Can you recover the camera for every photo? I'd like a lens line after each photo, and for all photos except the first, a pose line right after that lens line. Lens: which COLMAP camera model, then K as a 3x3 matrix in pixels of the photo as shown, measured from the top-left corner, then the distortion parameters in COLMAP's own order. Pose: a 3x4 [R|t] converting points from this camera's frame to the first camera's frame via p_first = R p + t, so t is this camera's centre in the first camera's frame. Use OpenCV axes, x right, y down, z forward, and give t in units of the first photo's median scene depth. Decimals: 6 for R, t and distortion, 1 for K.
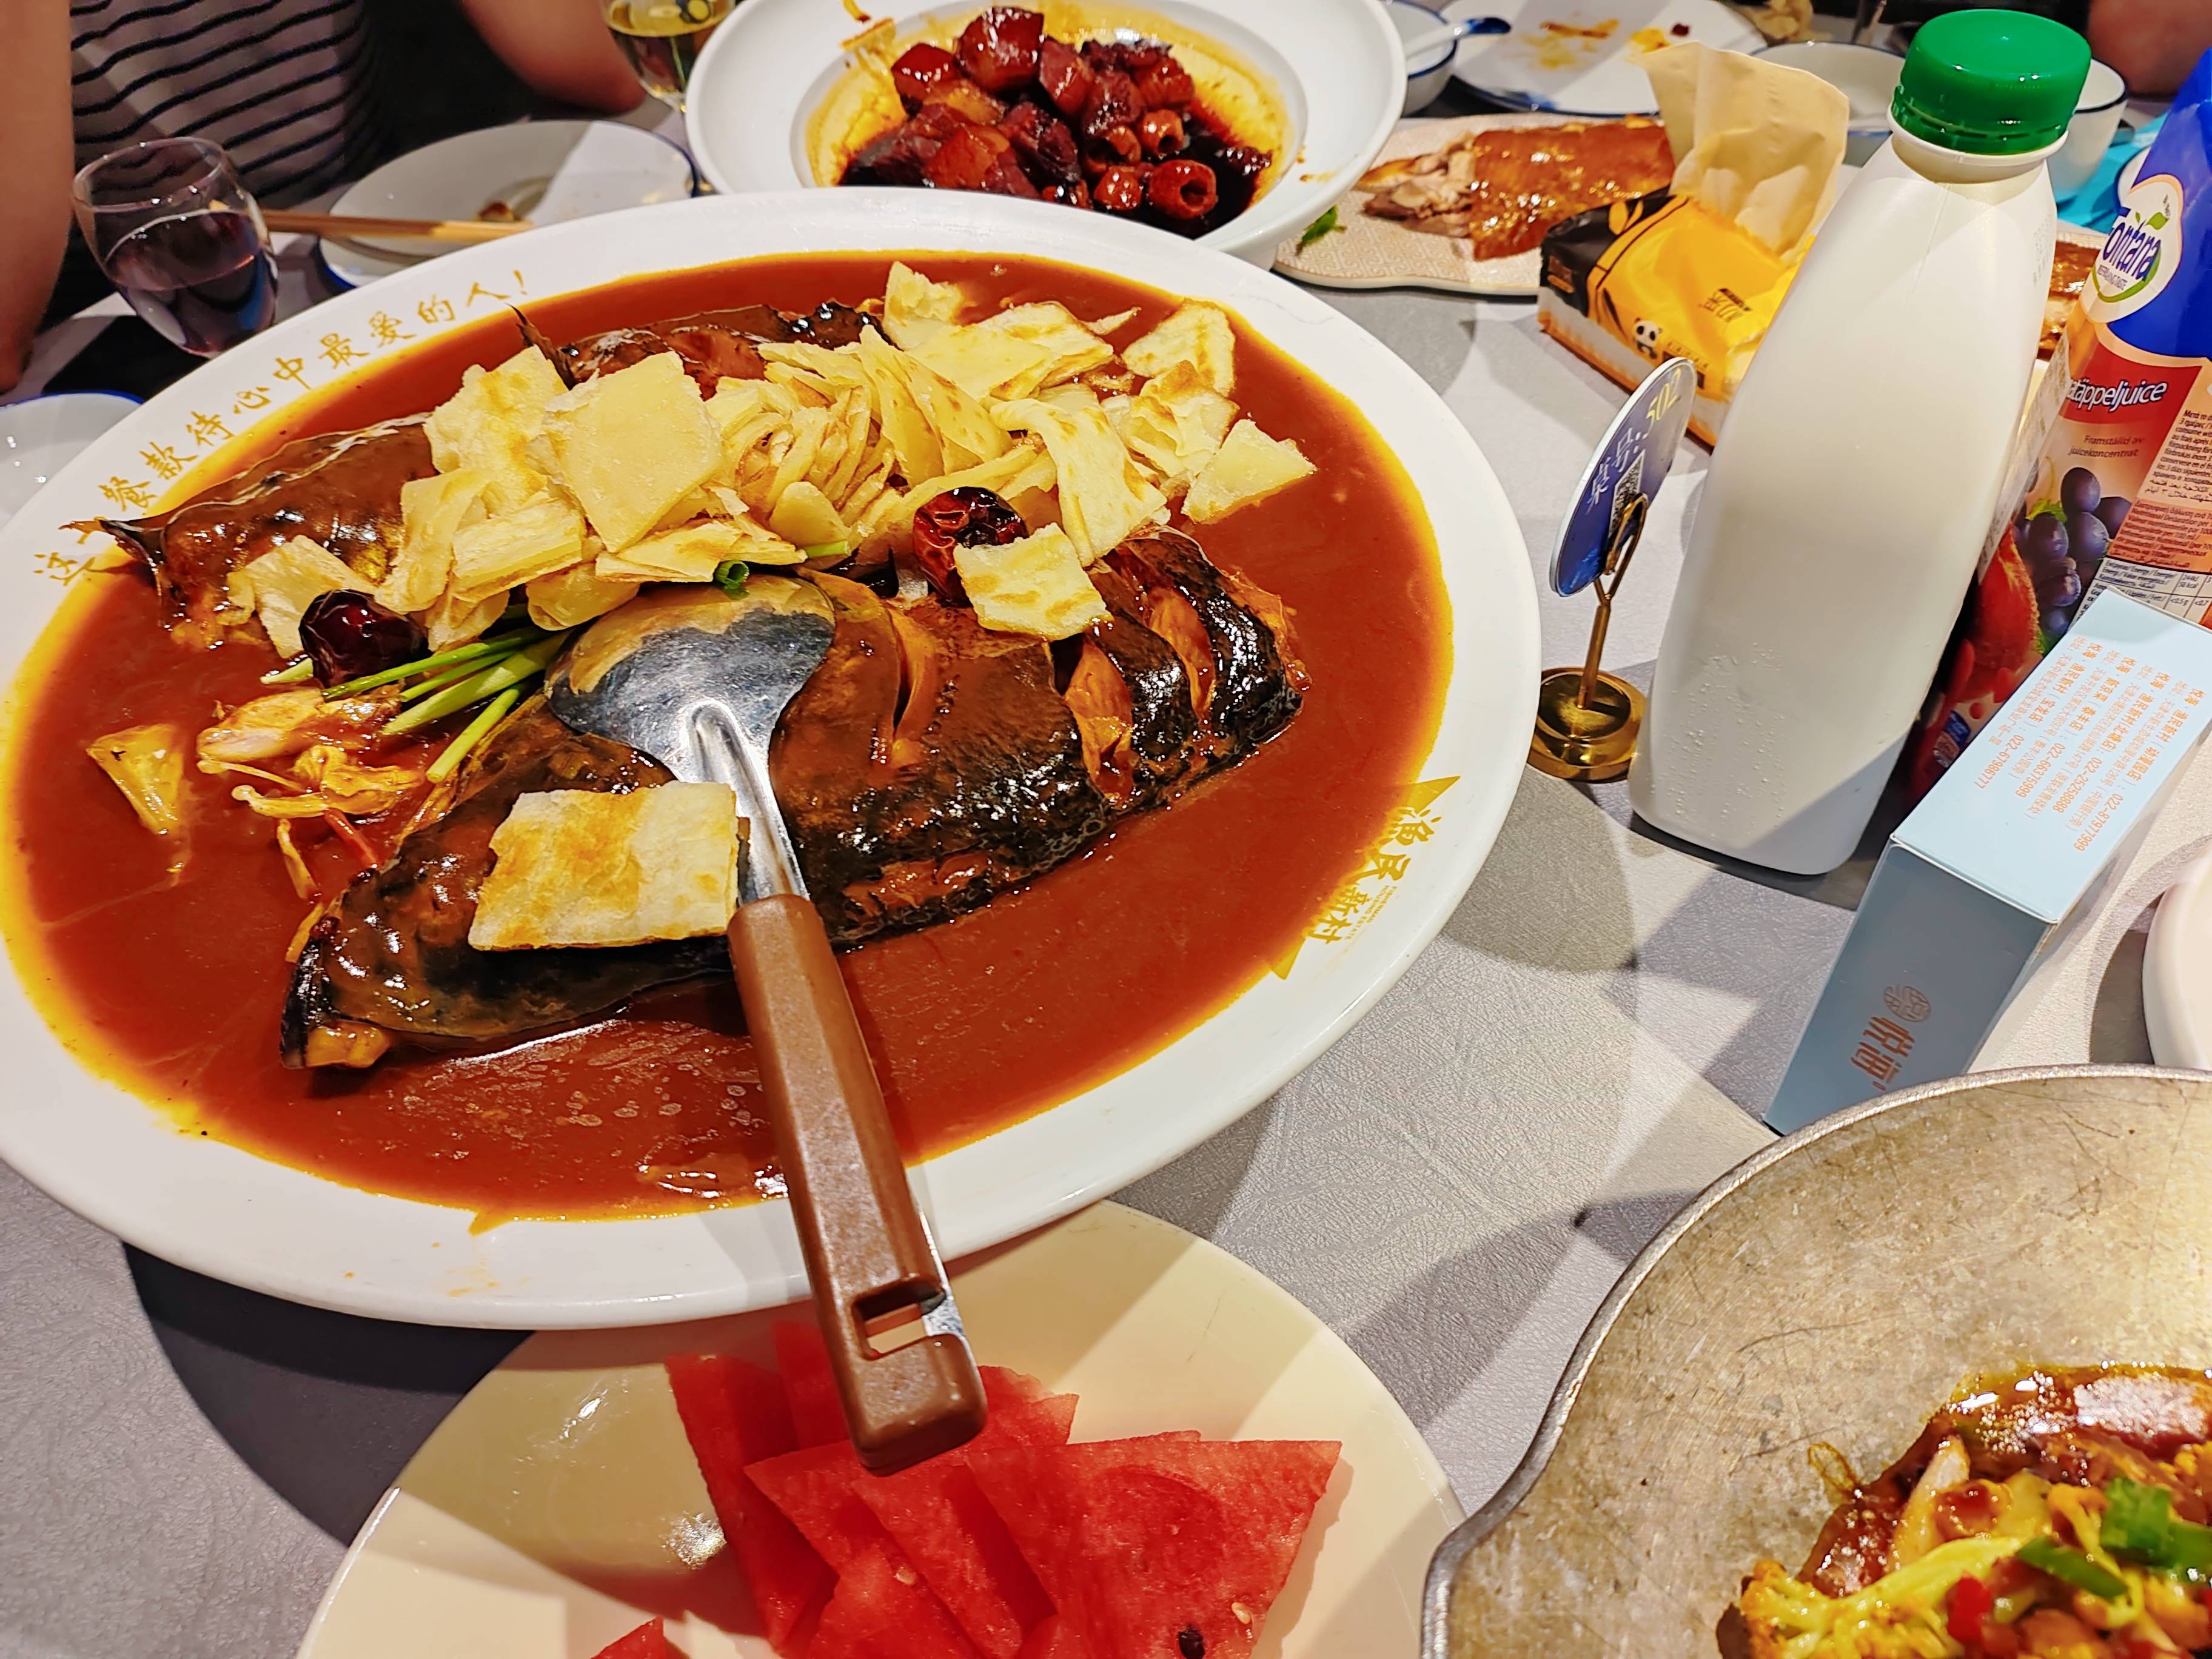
lens RADIAL K [[1747.8, 0, 1112.8], [0, 1747.8, 828.6], [0, 0, 1]] dist [0.014713, -0.028901]
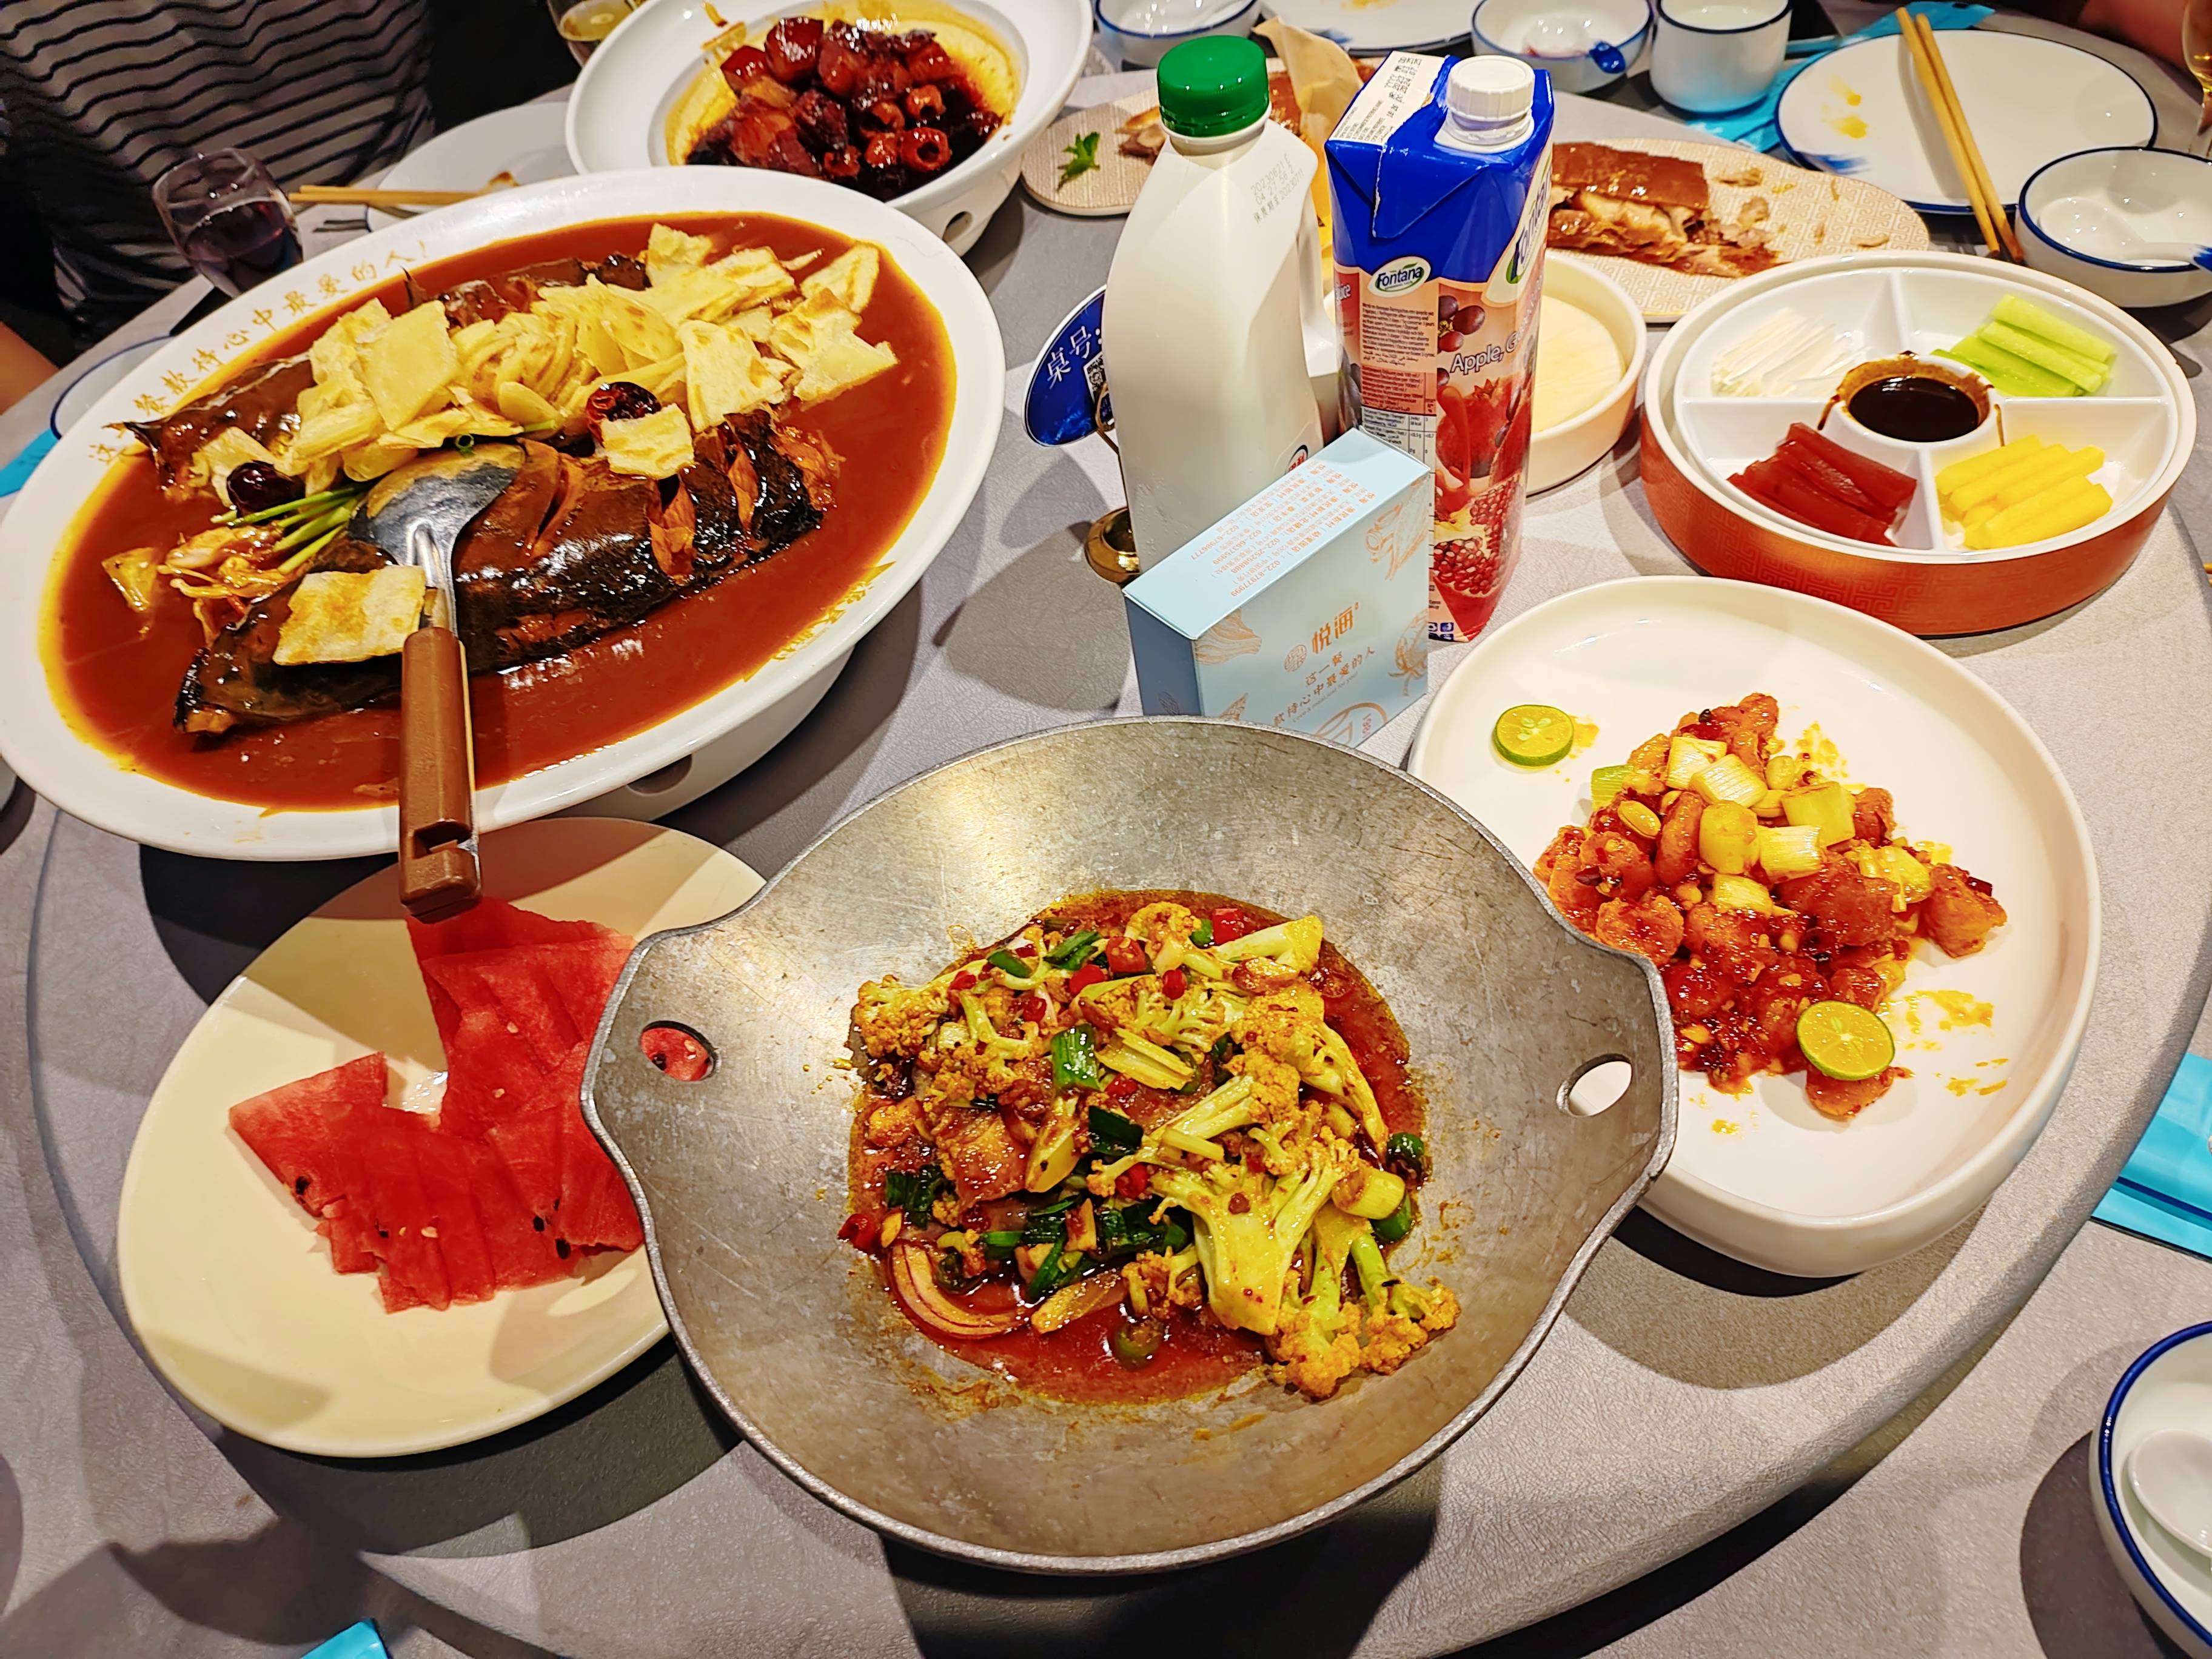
lens RADIAL K [[1747.8, 0, 1105.0], [0, 1747.8, 834.0], [0, 0, 1]] dist [0.014713, -0.028901]
pose [[0.989225, 0.004706, -0.146324, 0.554725], [0.003618, 0.998392, 0.056573, 0.113508], [0.146355, -0.056493, 0.987618, -0.468701]]
